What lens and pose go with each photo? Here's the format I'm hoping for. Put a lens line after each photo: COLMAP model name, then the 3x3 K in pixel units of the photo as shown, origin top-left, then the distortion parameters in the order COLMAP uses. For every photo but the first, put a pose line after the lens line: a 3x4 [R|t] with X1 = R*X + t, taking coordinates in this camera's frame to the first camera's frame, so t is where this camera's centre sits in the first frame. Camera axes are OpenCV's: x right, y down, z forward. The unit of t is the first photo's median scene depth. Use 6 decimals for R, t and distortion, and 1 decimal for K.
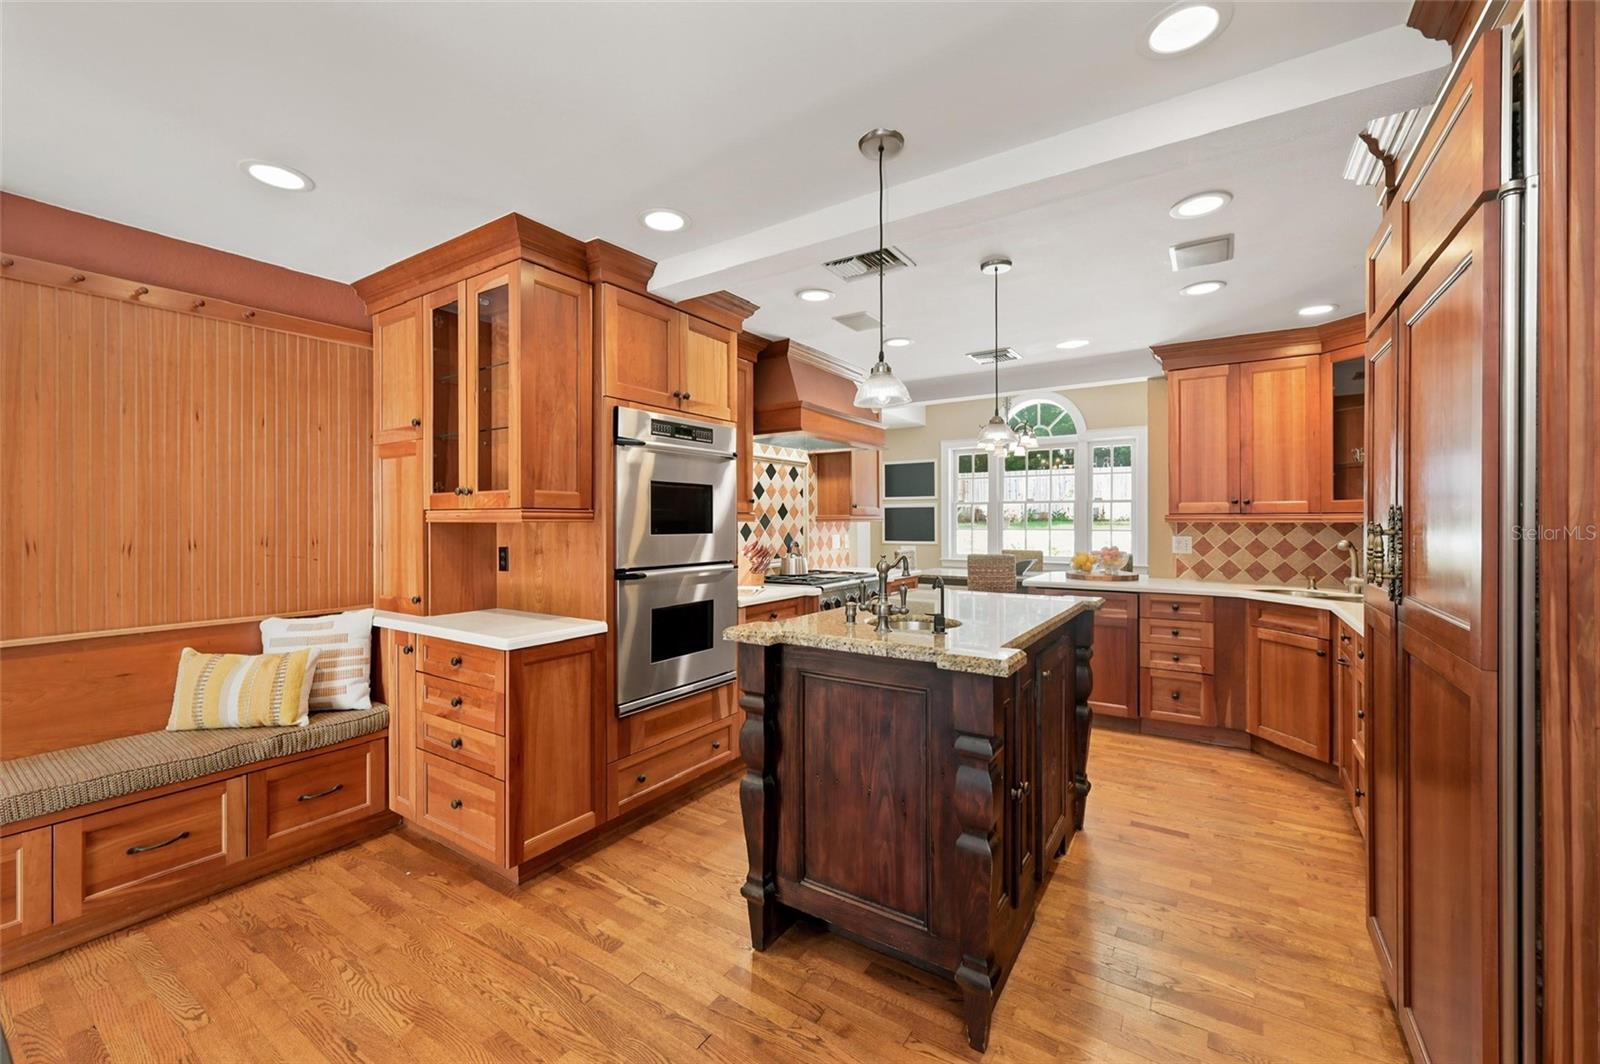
lens RADIAL K [[641.9, 0, 802.1], [0, 641.9, 522.2], [0, 0, 1]] dist [0.001514, -0.000044]
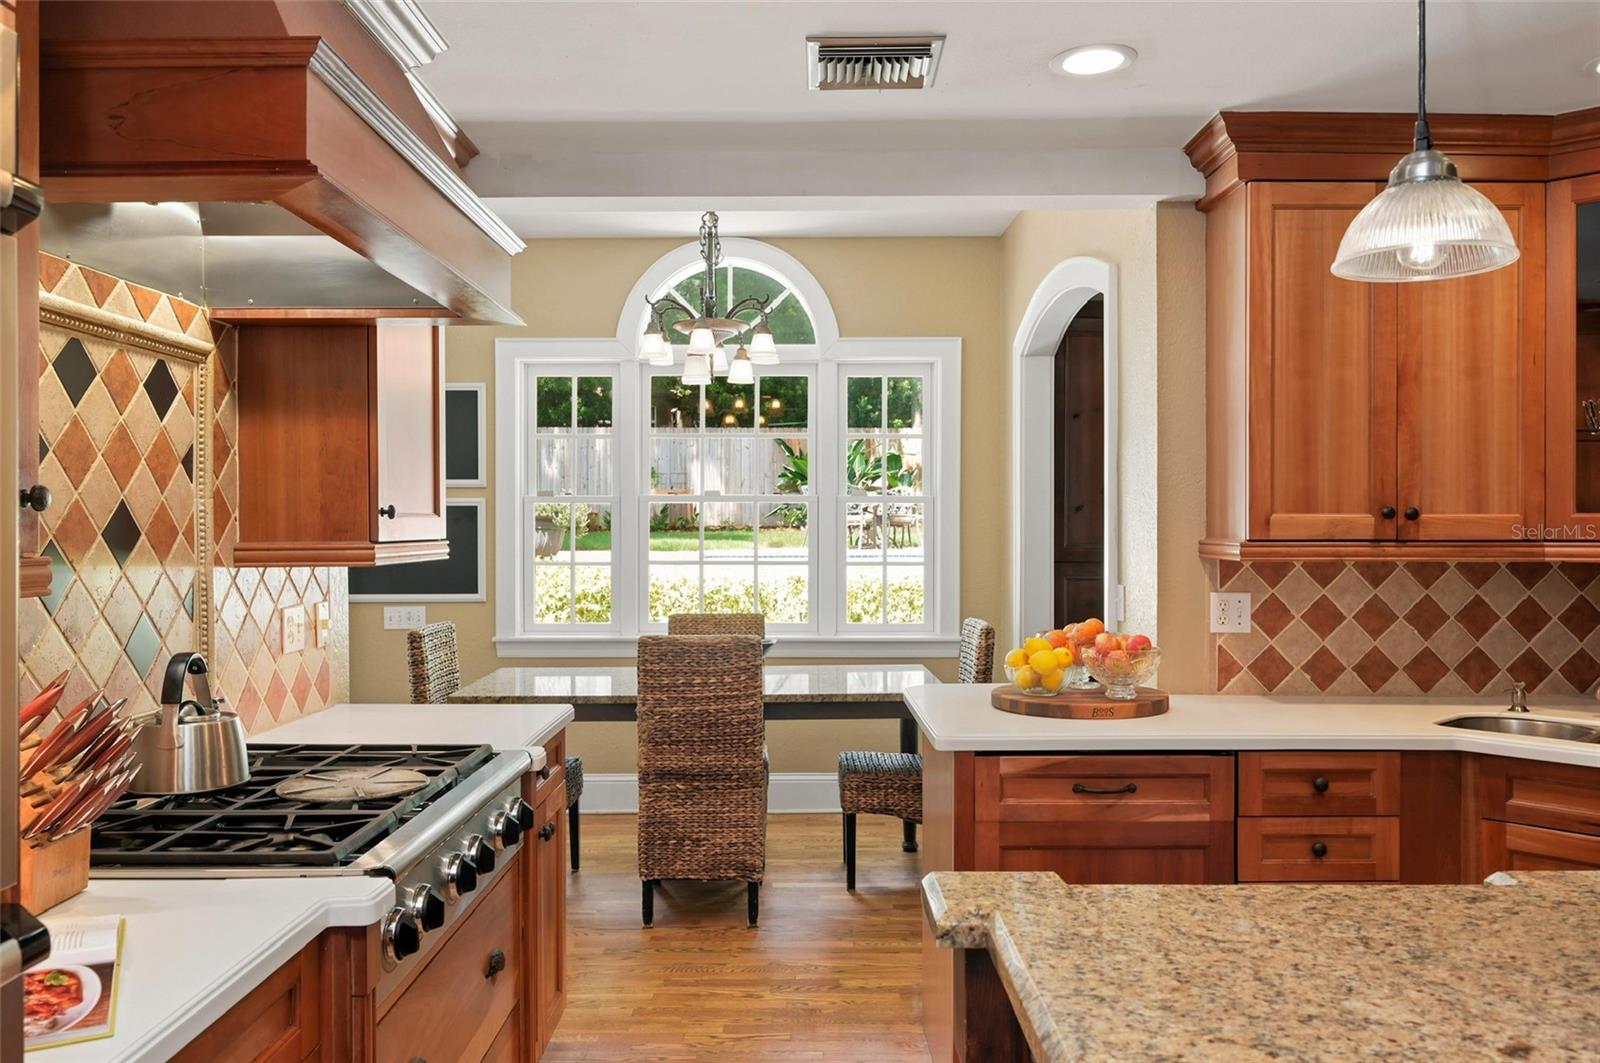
lens RADIAL K [[1236.3, 0, 794.7], [0, 1236.3, 528.3], [0, 0, 1]] dist [-0.001812, -0.000457]
pose [[0.835802, -0.001544, 0.549028, -0.087571], [0.000769, 0.999998, 0.001643, -0.022166], [-0.549030, -0.000951, 0.835802, 0.521837]]
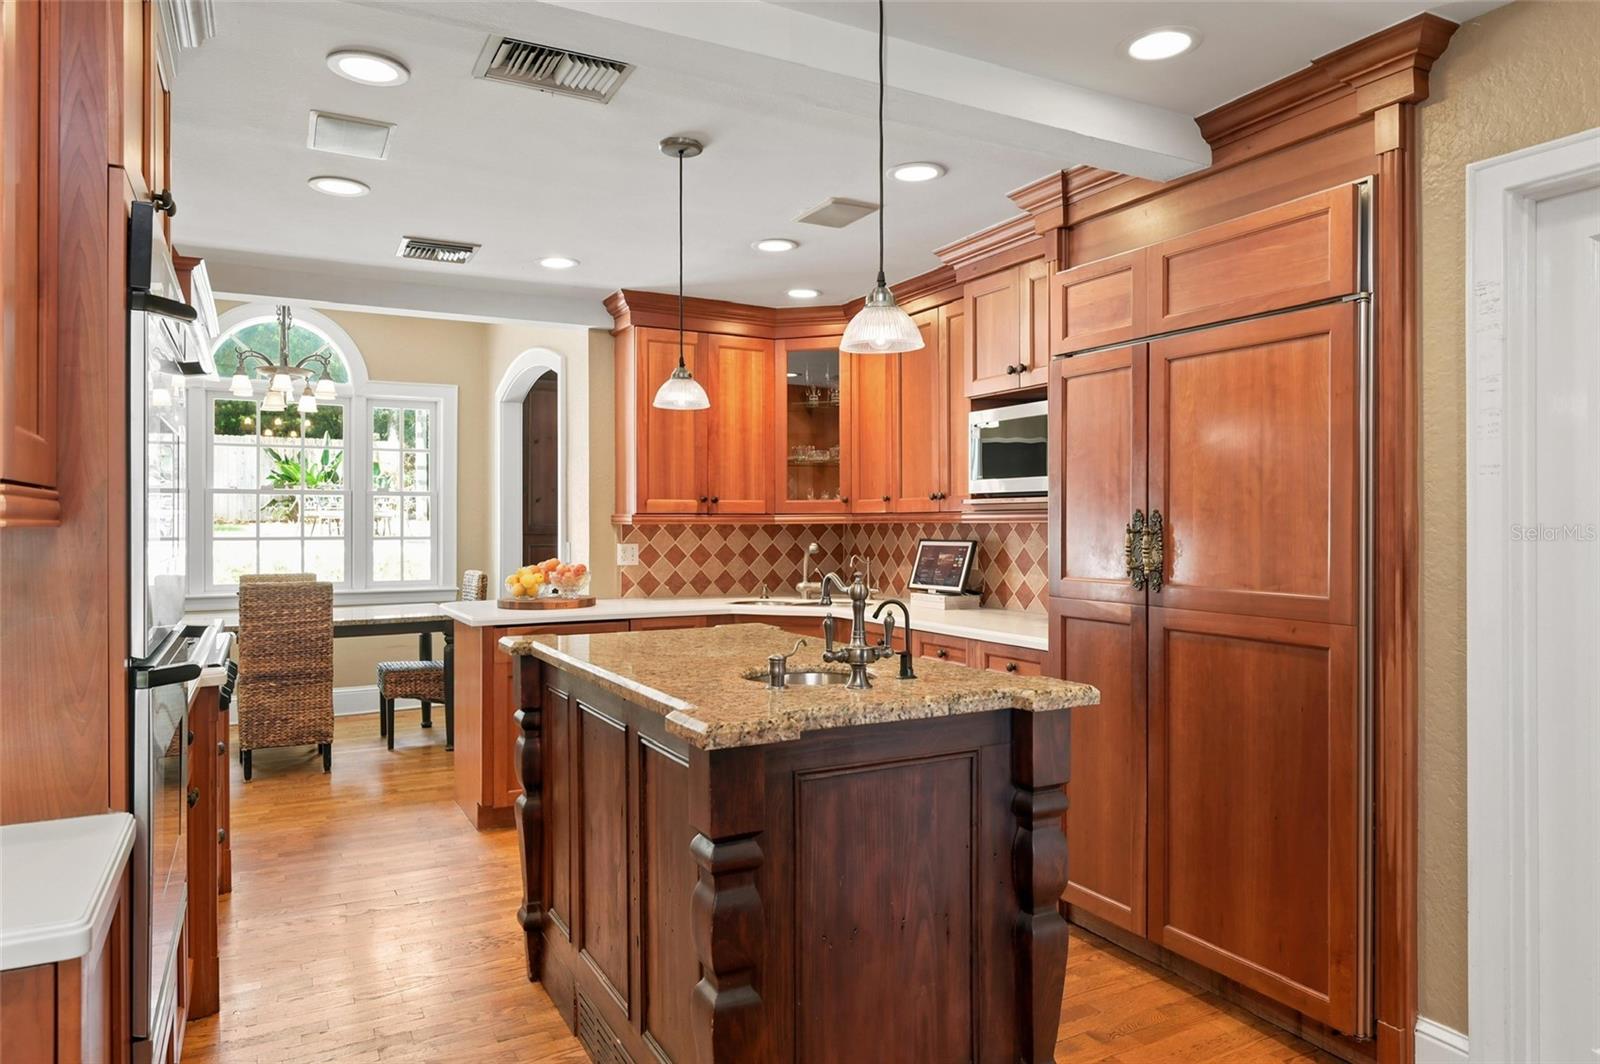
lens RADIAL K [[1010.0, 0, 799.5], [0, 1010.0, 518.1], [0, 0, 1]] dist [-0.005910, -0.000106]
pose [[0.472852, 0.002902, 0.881137, -0.398195], [0.003898, 0.999978, -0.005386, -0.000197], [-0.881133, 0.005982, 0.472830, 0.268415]]
